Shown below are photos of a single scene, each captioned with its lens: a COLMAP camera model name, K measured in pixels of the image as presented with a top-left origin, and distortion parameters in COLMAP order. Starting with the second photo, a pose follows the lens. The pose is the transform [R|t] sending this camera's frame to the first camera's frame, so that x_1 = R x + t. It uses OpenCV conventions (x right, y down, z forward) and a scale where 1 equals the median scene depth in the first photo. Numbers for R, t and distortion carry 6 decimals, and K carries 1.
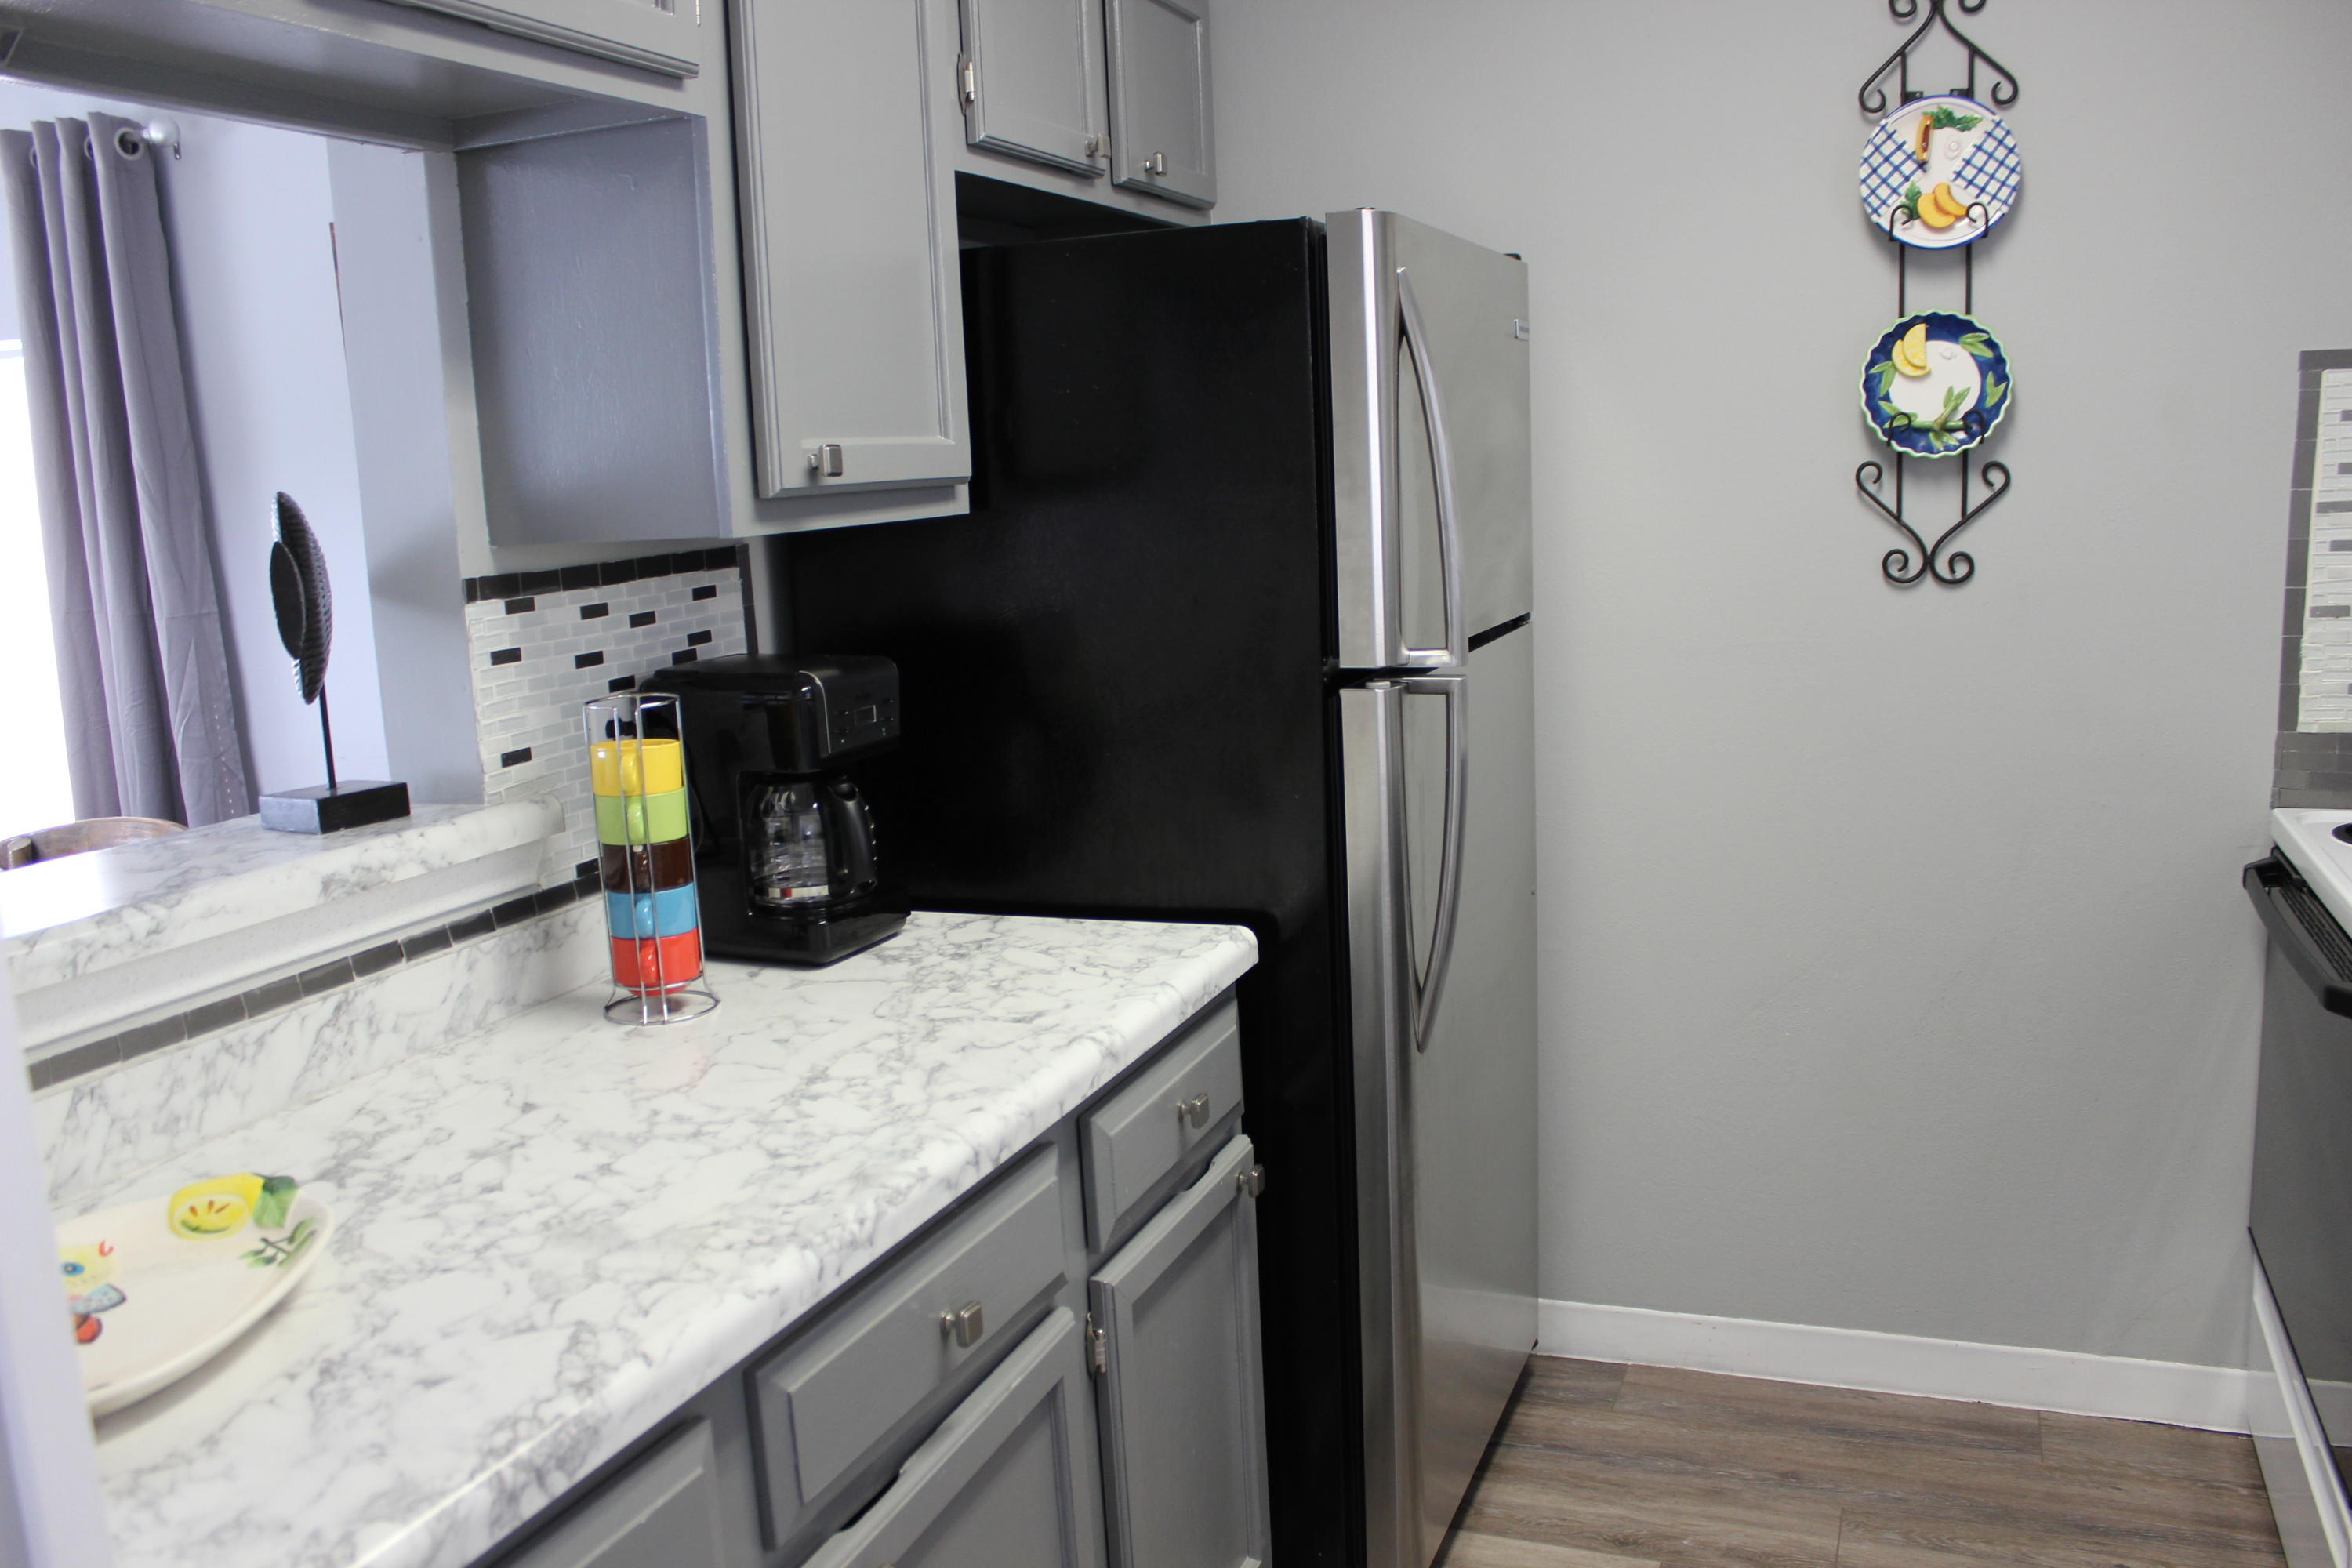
lens RADIAL K [[1935.5, 0, 1176.0], [0, 1935.5, 784.0], [0, 0, 1]] dist [-0.169152, 0.145641]
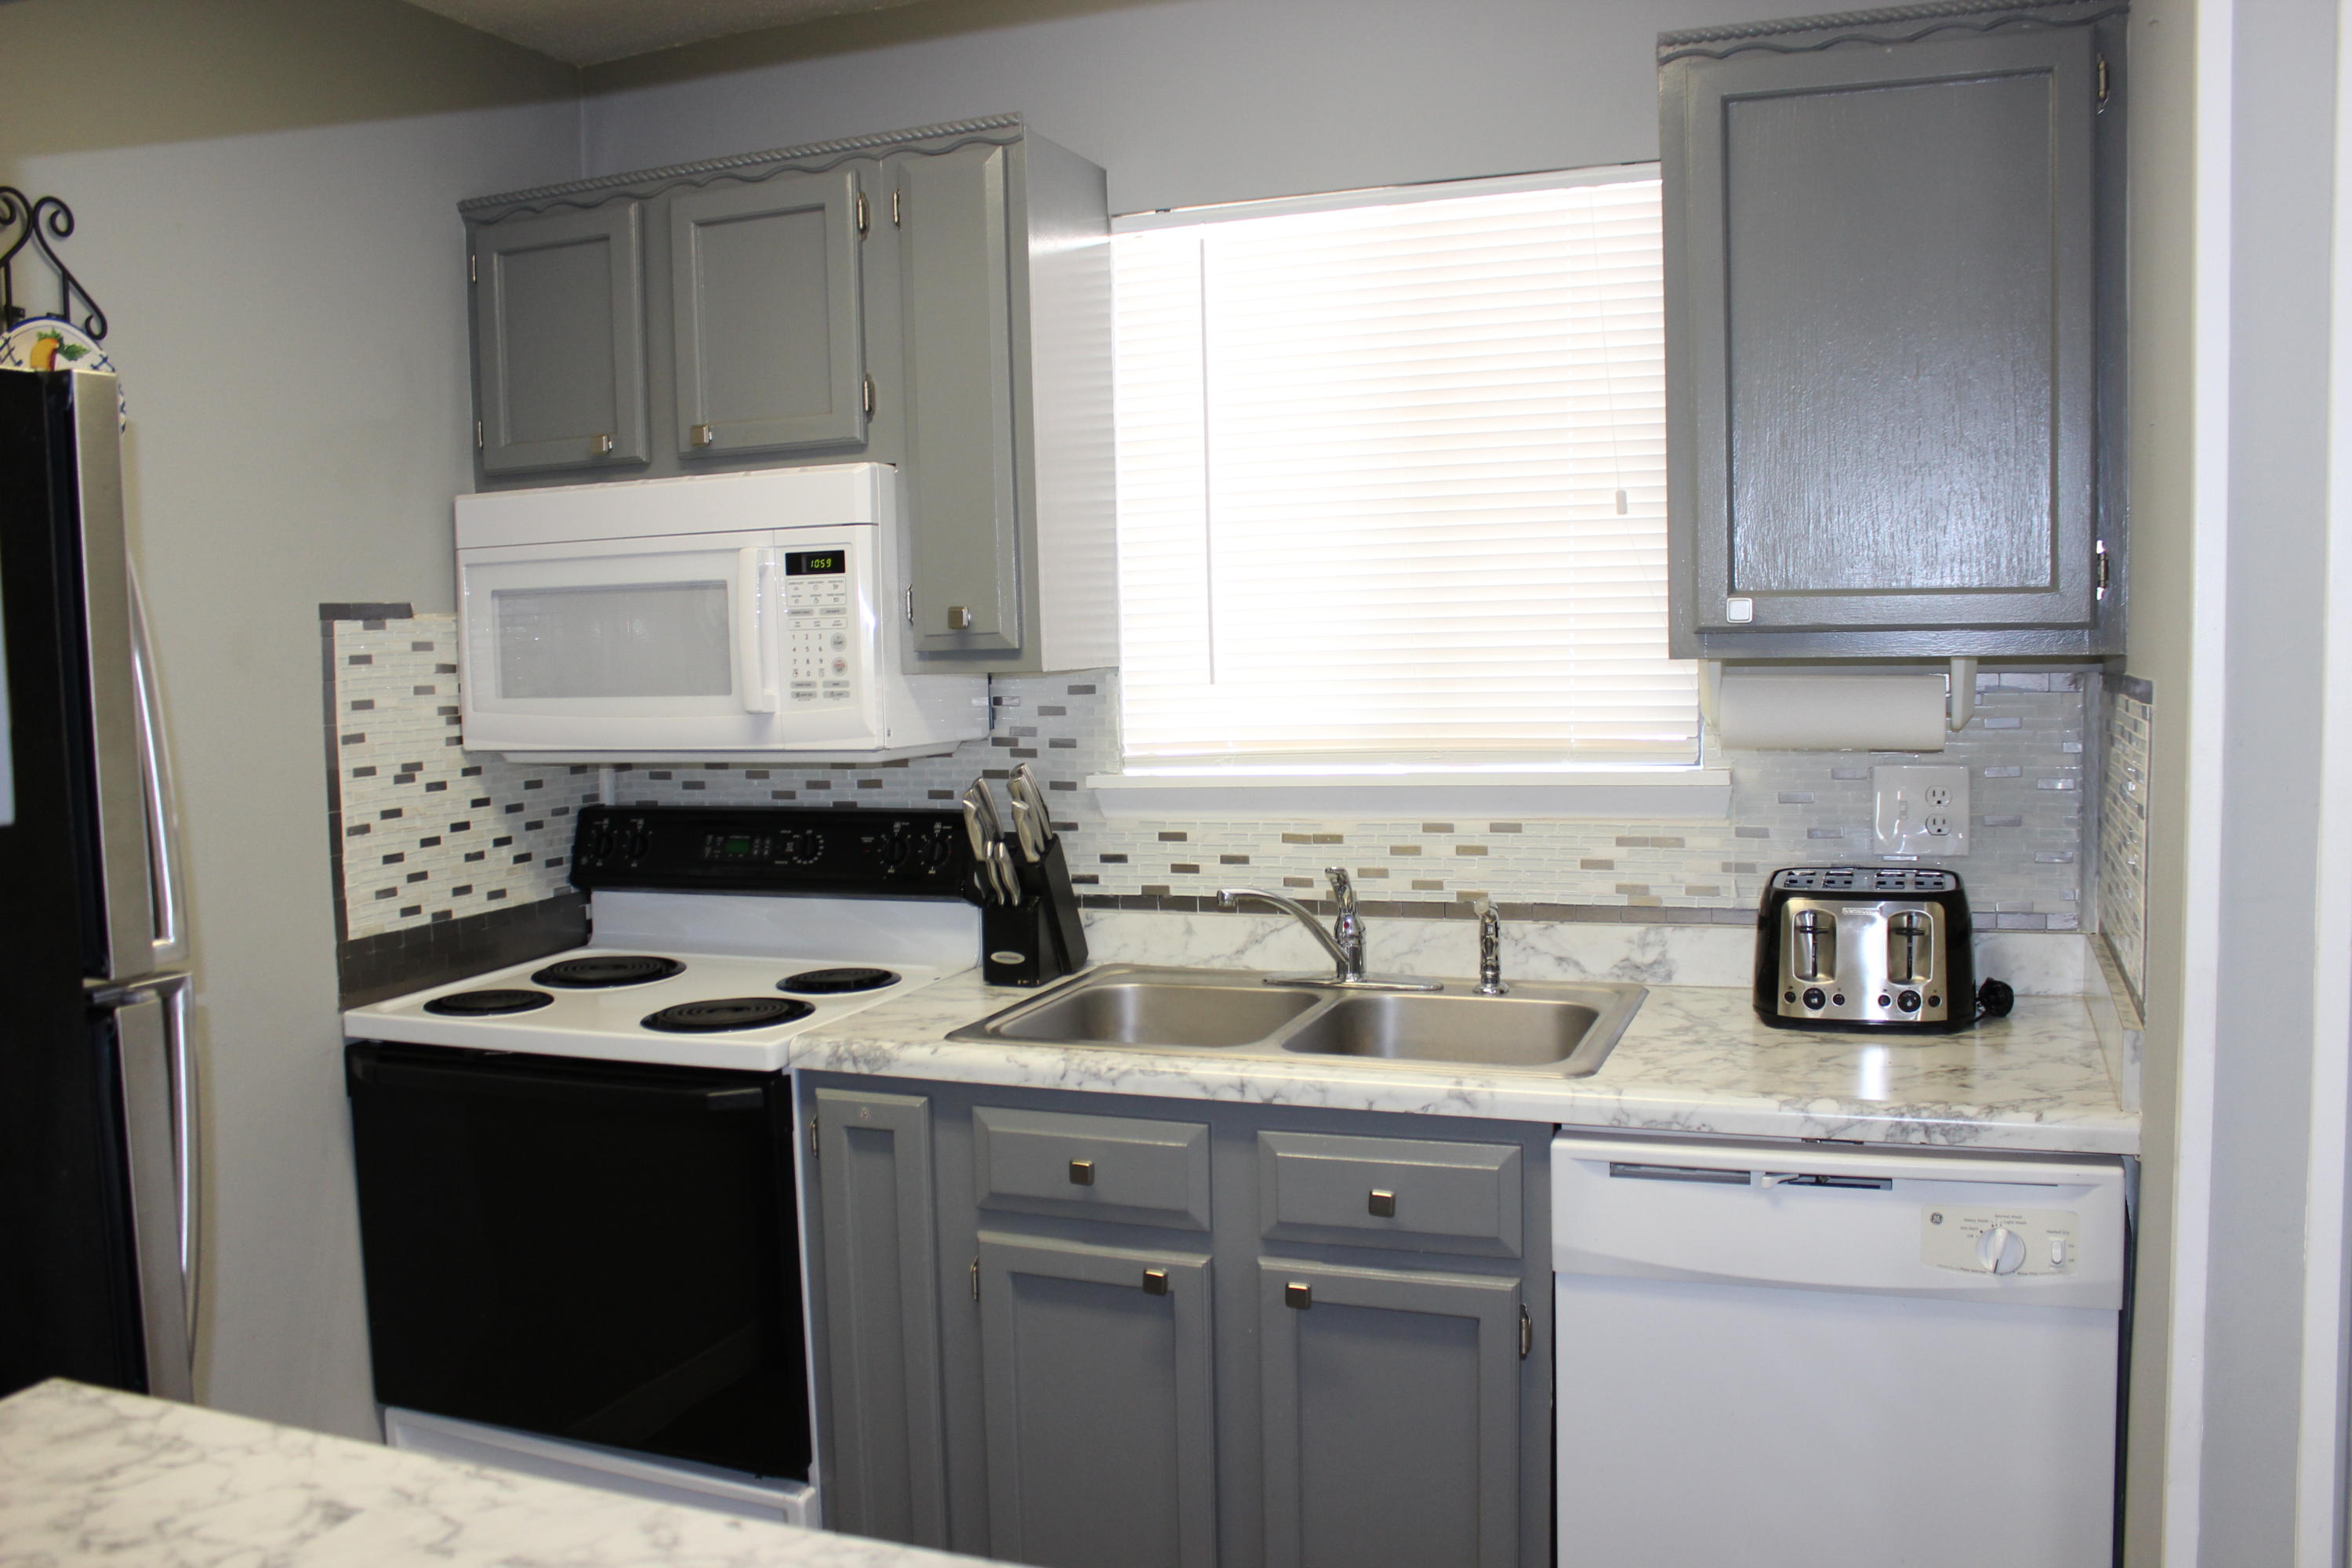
lens RADIAL K [[1935.5, 0, 1176.0], [0, 1935.5, 784.0], [0, 0, 1]] dist [-0.169152, 0.145641]
pose [[-0.013928, -0.040320, 0.999090, -0.525176], [0.193852, 0.980120, 0.042257, -0.070728], [-0.980932, 0.194264, -0.005835, 0.495288]]
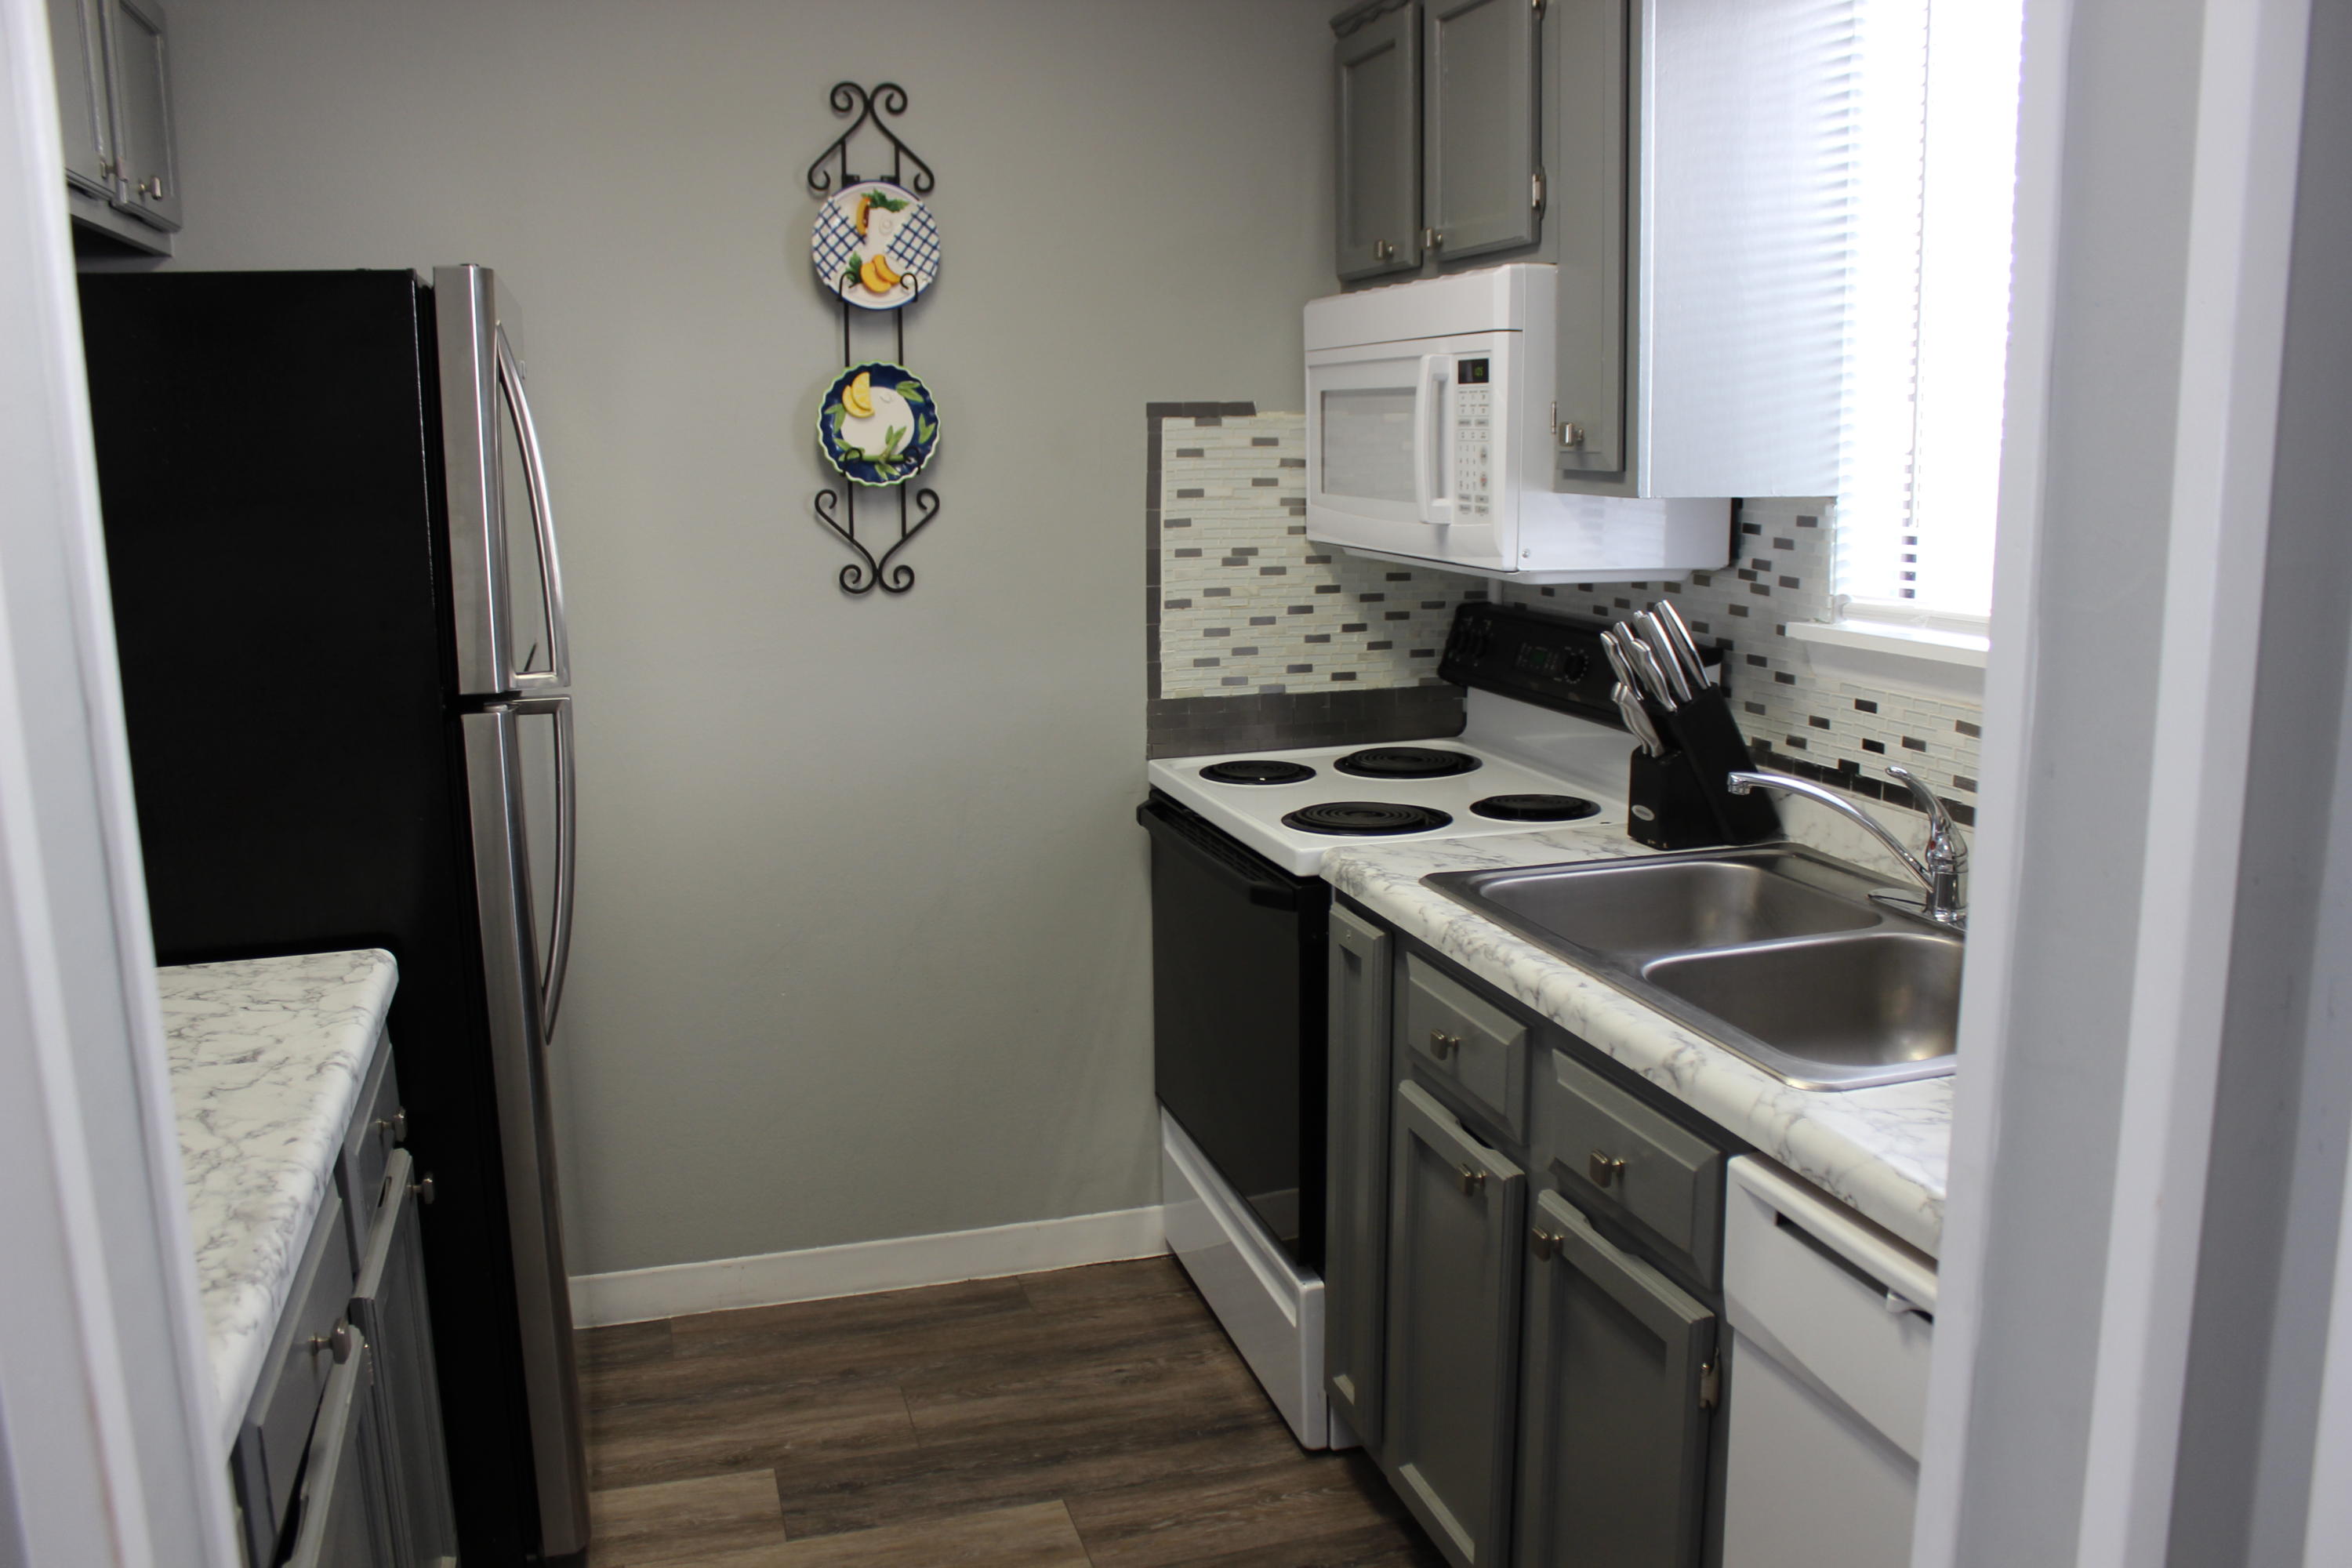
lens RADIAL K [[1935.5, 0, 1176.0], [0, 1935.5, 784.0], [0, 0, 1]] dist [-0.169152, 0.145641]
pose [[0.782864, -0.083109, 0.616618, -0.212461], [0.084491, 0.996059, 0.026981, -0.004723], [-0.616430, 0.030976, 0.786800, -0.053451]]
